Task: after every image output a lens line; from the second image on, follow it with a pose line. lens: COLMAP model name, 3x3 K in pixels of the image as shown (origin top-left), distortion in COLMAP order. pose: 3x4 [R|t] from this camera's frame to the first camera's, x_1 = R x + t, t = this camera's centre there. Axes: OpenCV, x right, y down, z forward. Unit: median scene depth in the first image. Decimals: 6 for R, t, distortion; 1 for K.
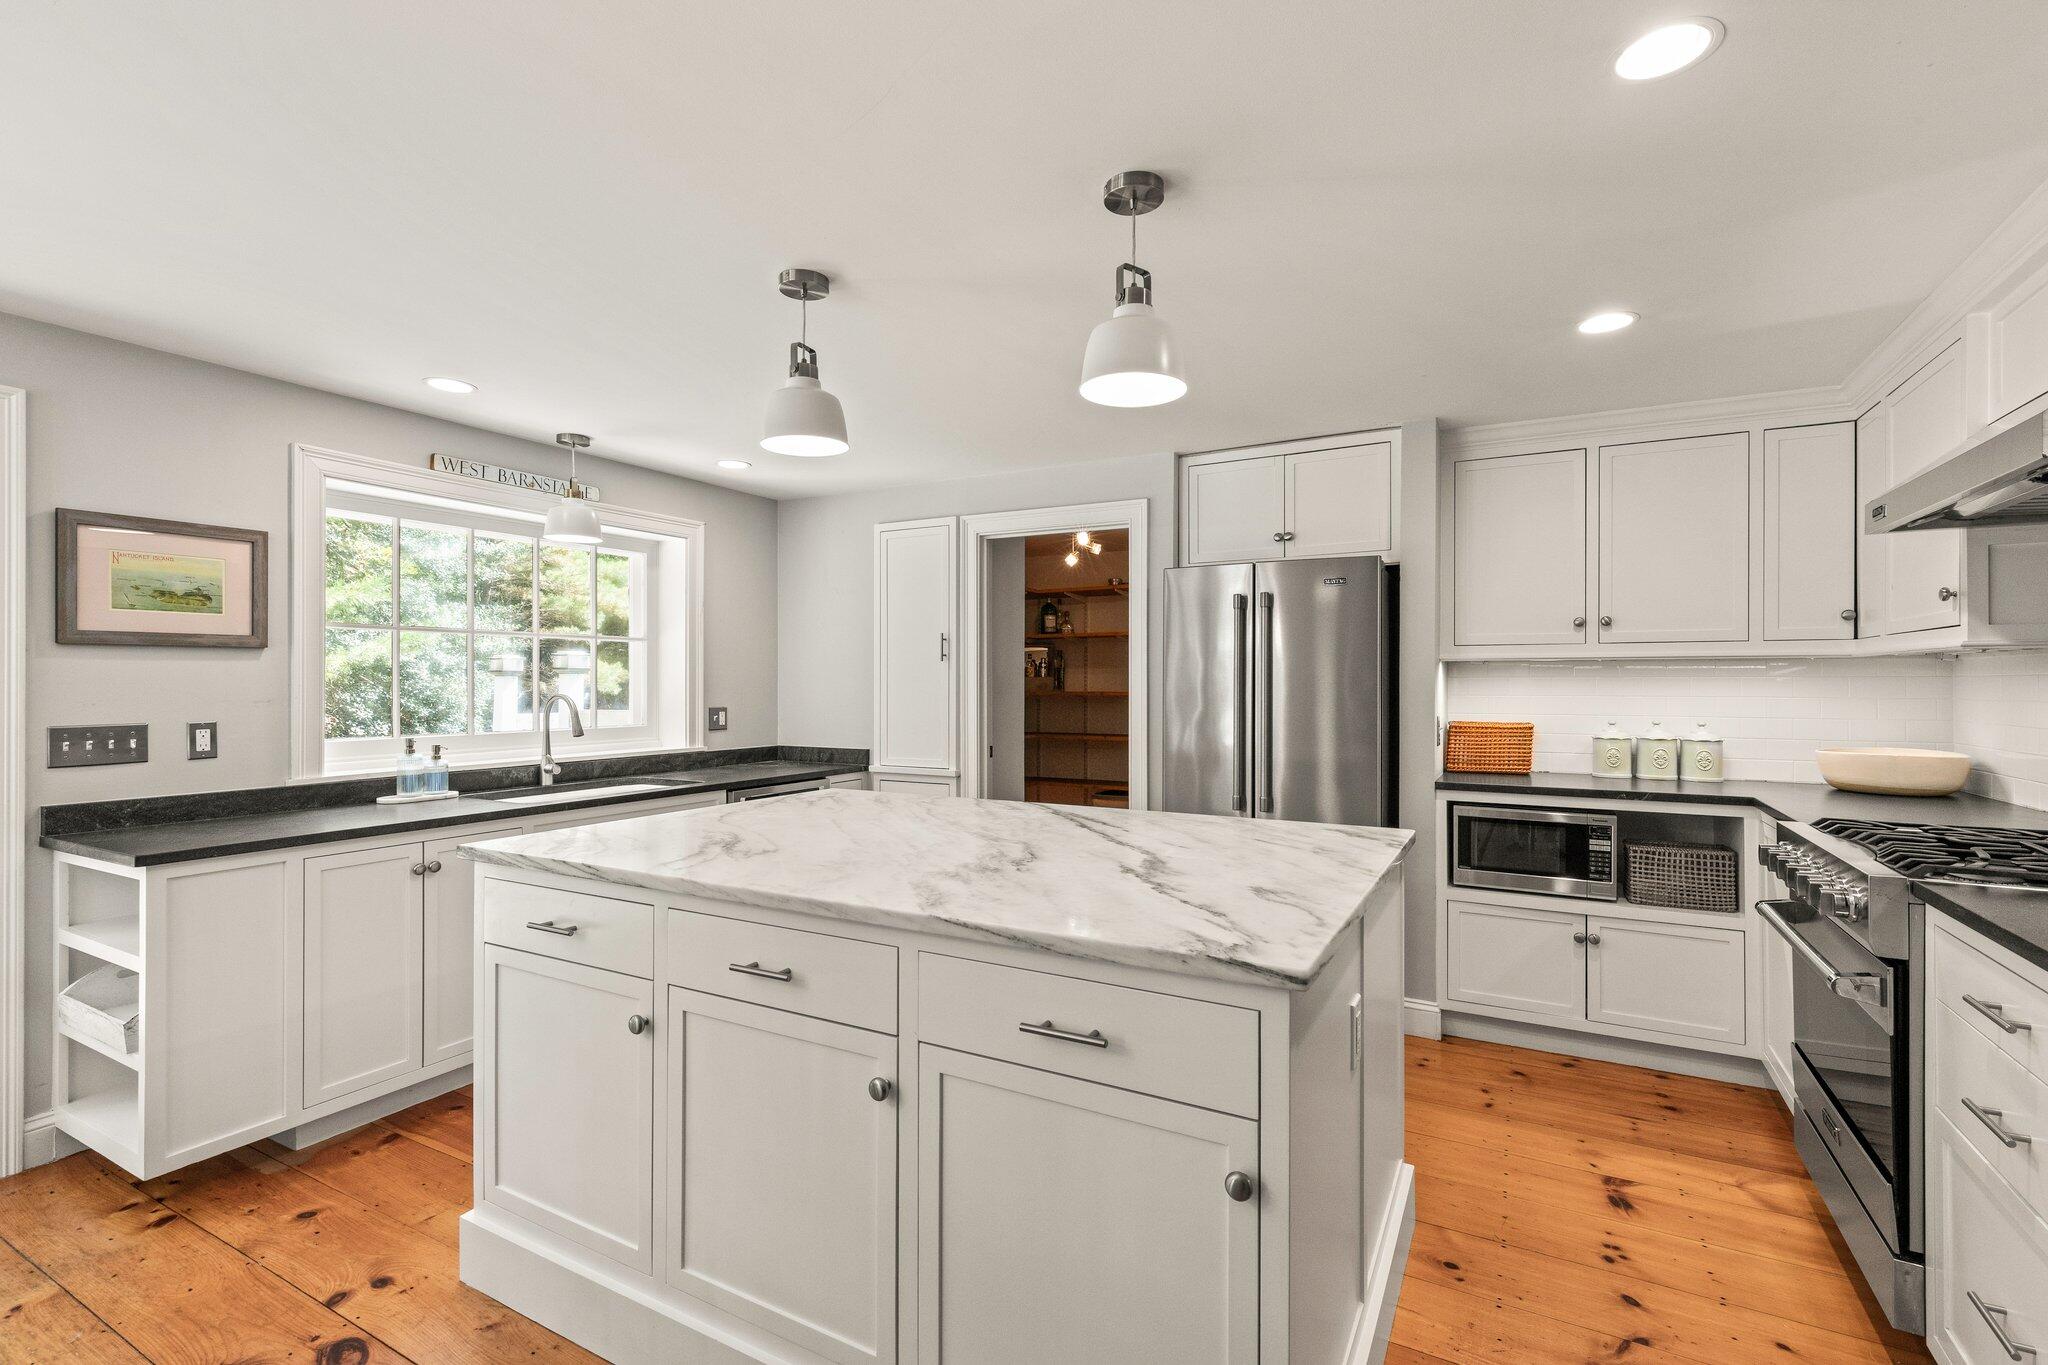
lens RADIAL K [[926.5, 0, 1034.8], [0, 926.5, 680.3], [0, 0, 1]] dist [0.007851, 0.000808]
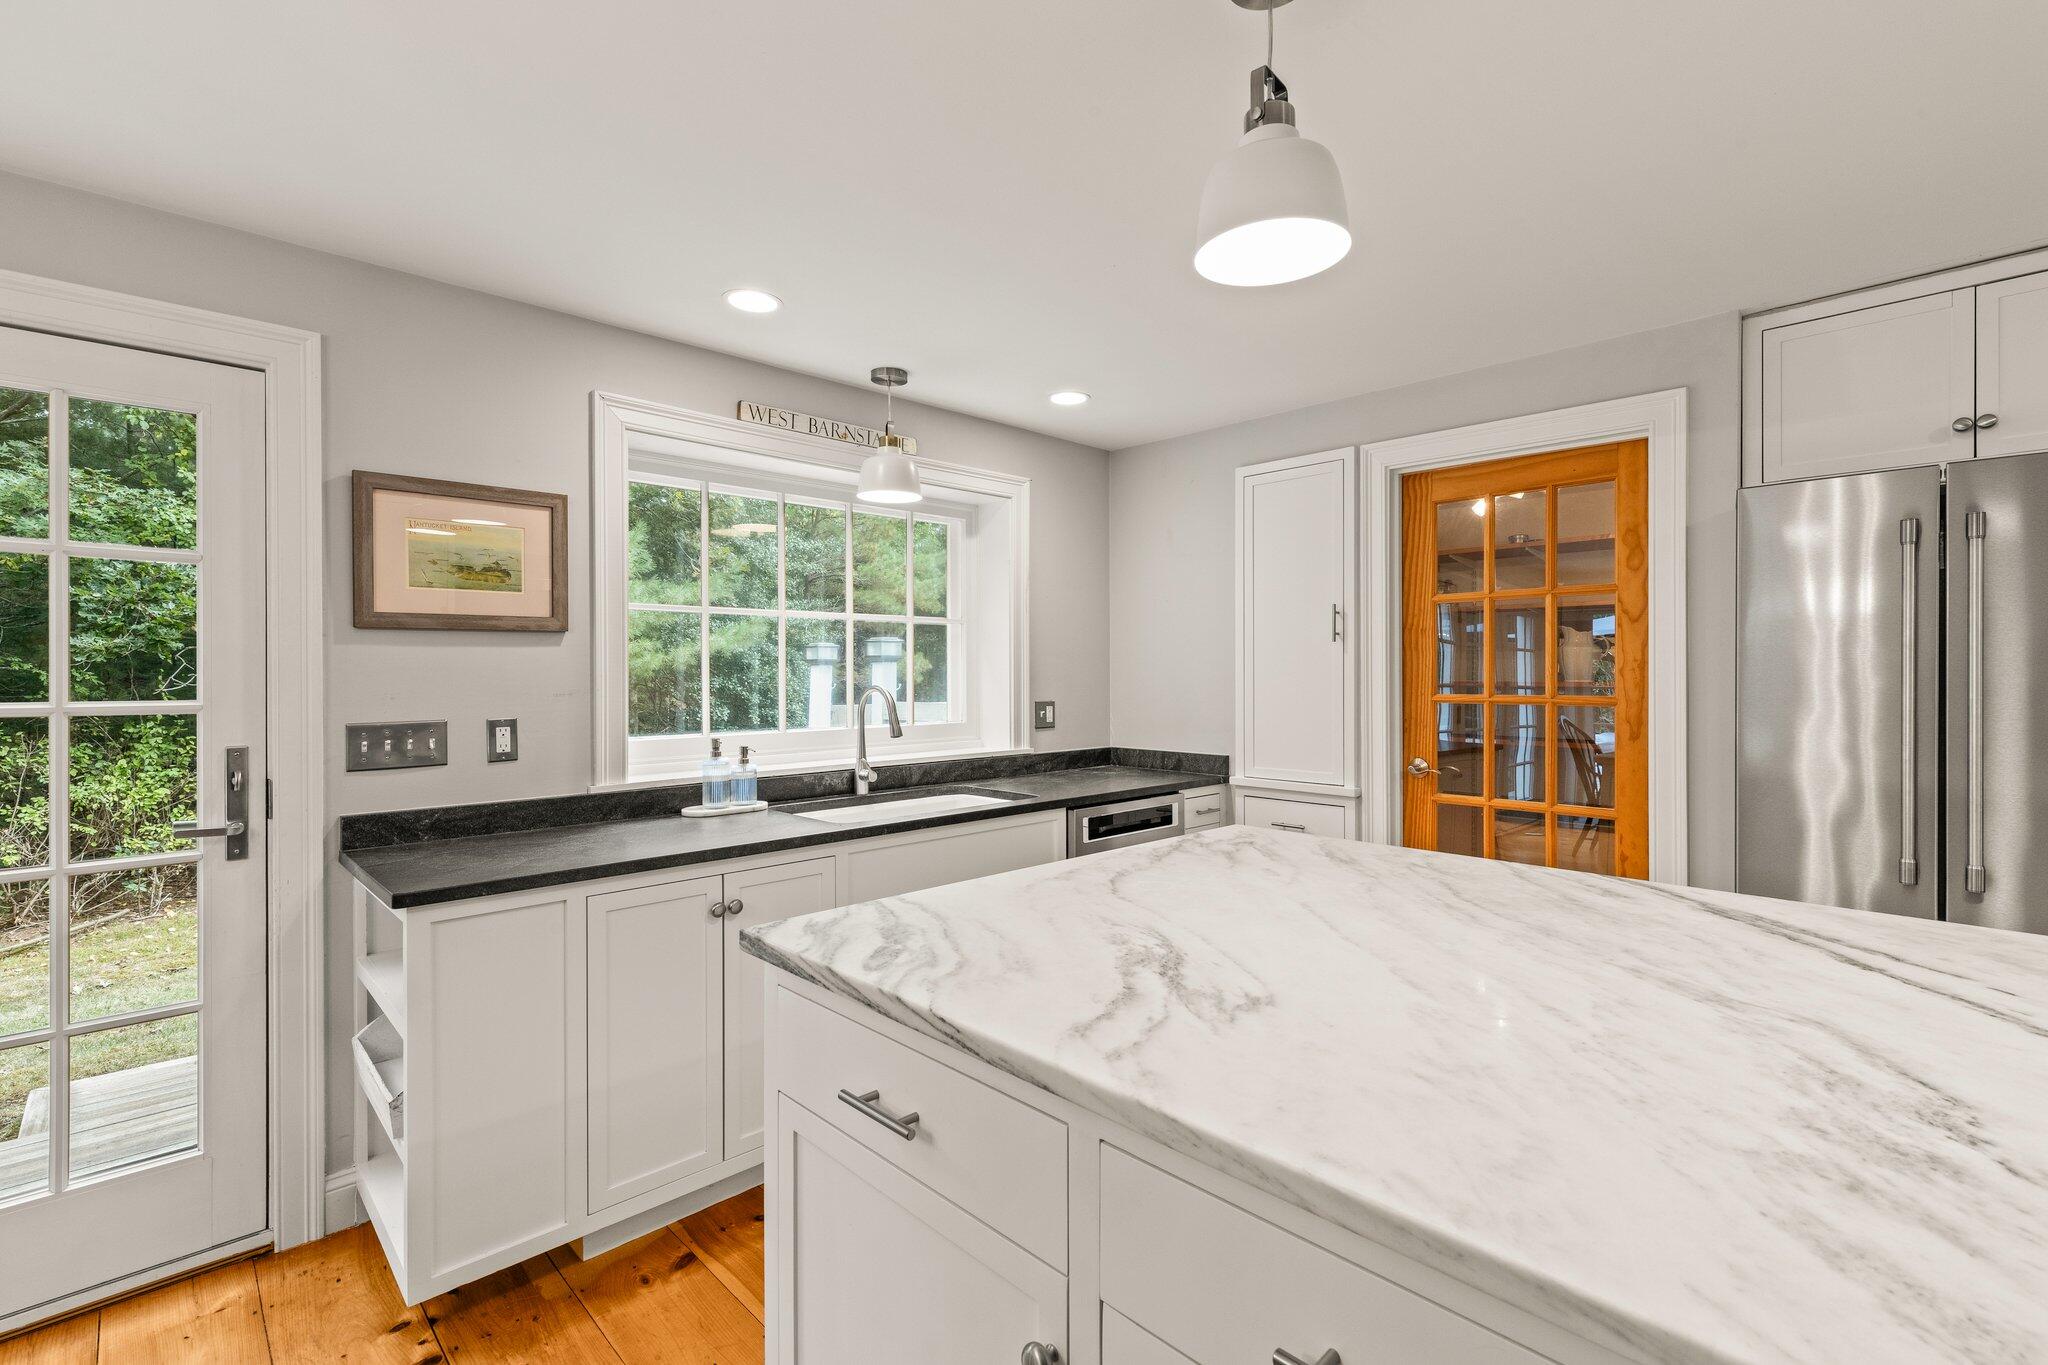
lens RADIAL K [[926.5, 0, 1035.8], [0, 926.5, 671.6], [0, 0, 1]] dist [0.007851, 0.000808]
pose [[0.956975, -0.002632, -0.290158, -0.168625], [0.003497, 0.999991, 0.002462, 0.001110], [0.290148, -0.003371, 0.956976, 0.313346]]
